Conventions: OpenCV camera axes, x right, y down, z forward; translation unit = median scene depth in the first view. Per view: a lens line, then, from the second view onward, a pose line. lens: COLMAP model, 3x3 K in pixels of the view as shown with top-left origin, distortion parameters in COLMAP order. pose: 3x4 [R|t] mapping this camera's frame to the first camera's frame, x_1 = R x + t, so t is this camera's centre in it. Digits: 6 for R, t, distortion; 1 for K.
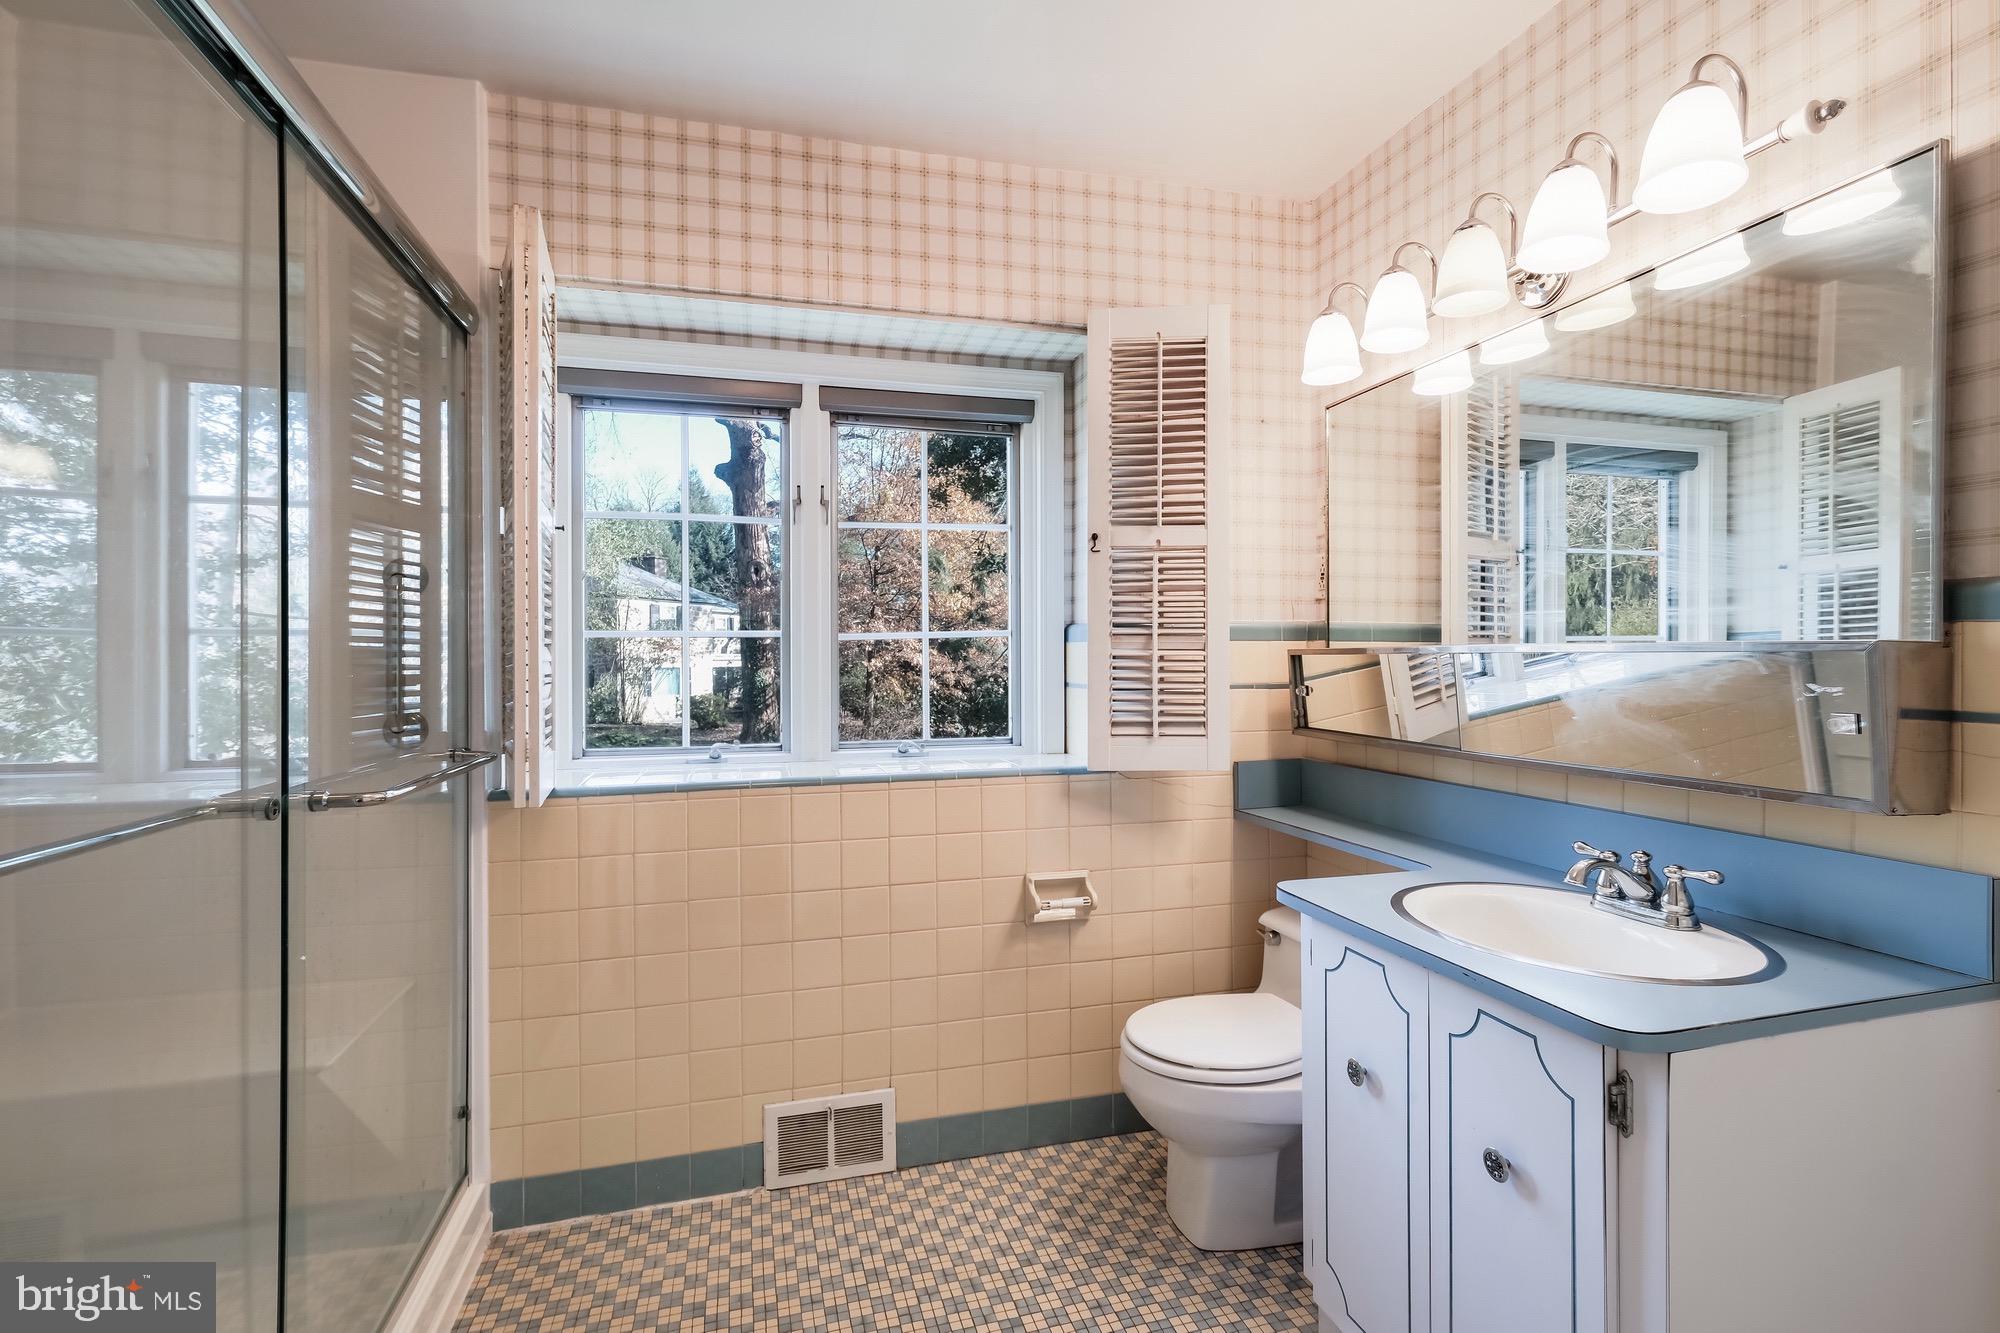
lens RADIAL K [[923.3, 0, 994.1], [0, 923.3, 669.9], [0, 0, 1]] dist [-0.002474, -0.000351]
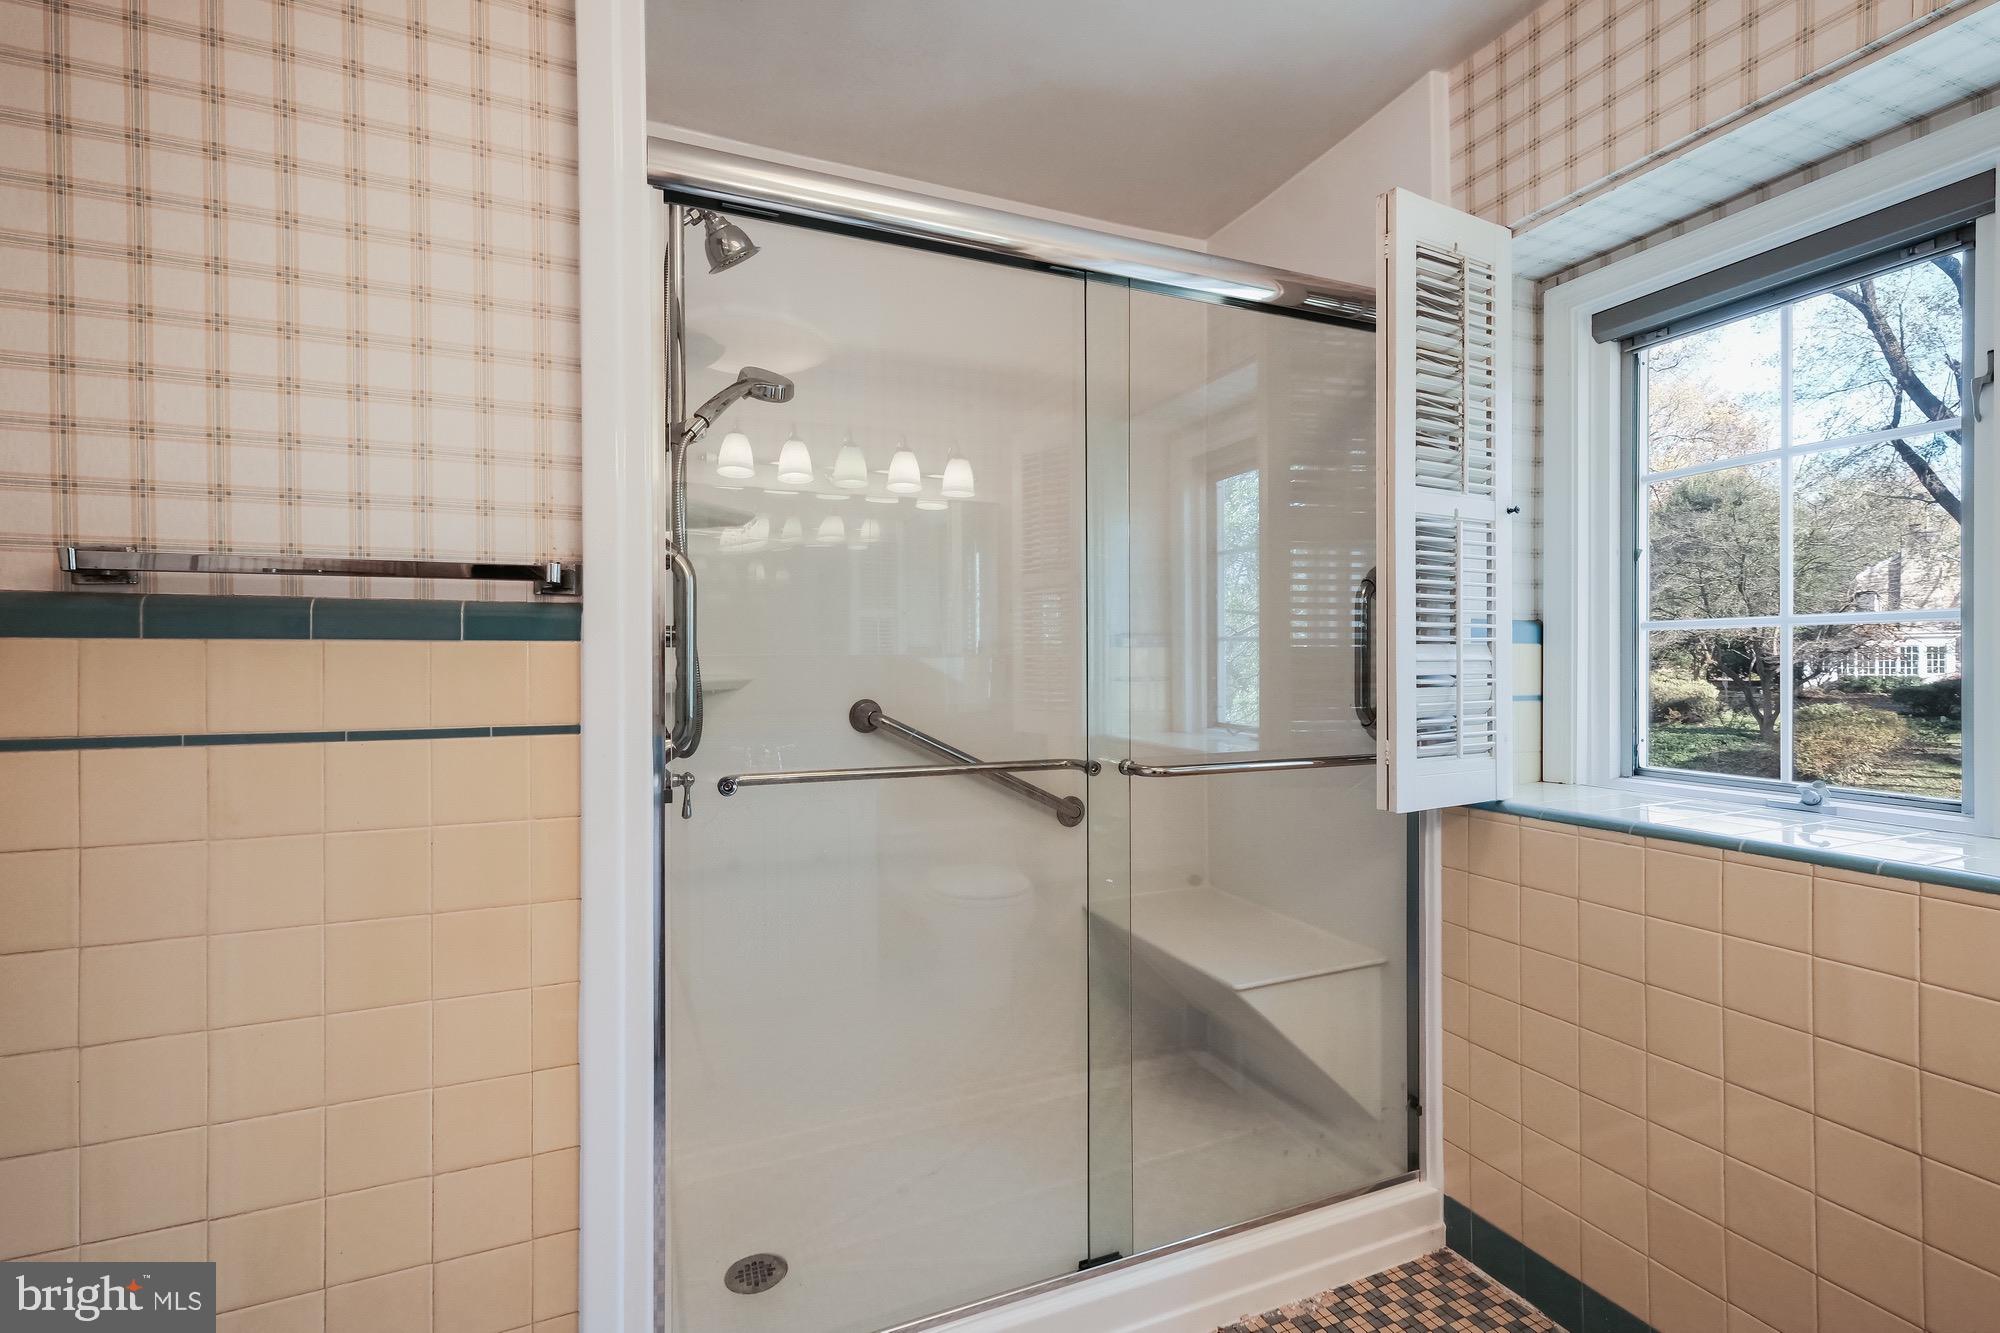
lens RADIAL K [[871.6, 0, 1000.5], [0, 871.6, 670.7], [0, 0, 1]] dist [0.001594, 0.001192]
pose [[0.138027, 0.014323, -0.990325, 0.301565], [-0.009932, 0.999865, 0.013077, -0.005082], [0.990379, 0.008031, 0.138150, 0.407363]]
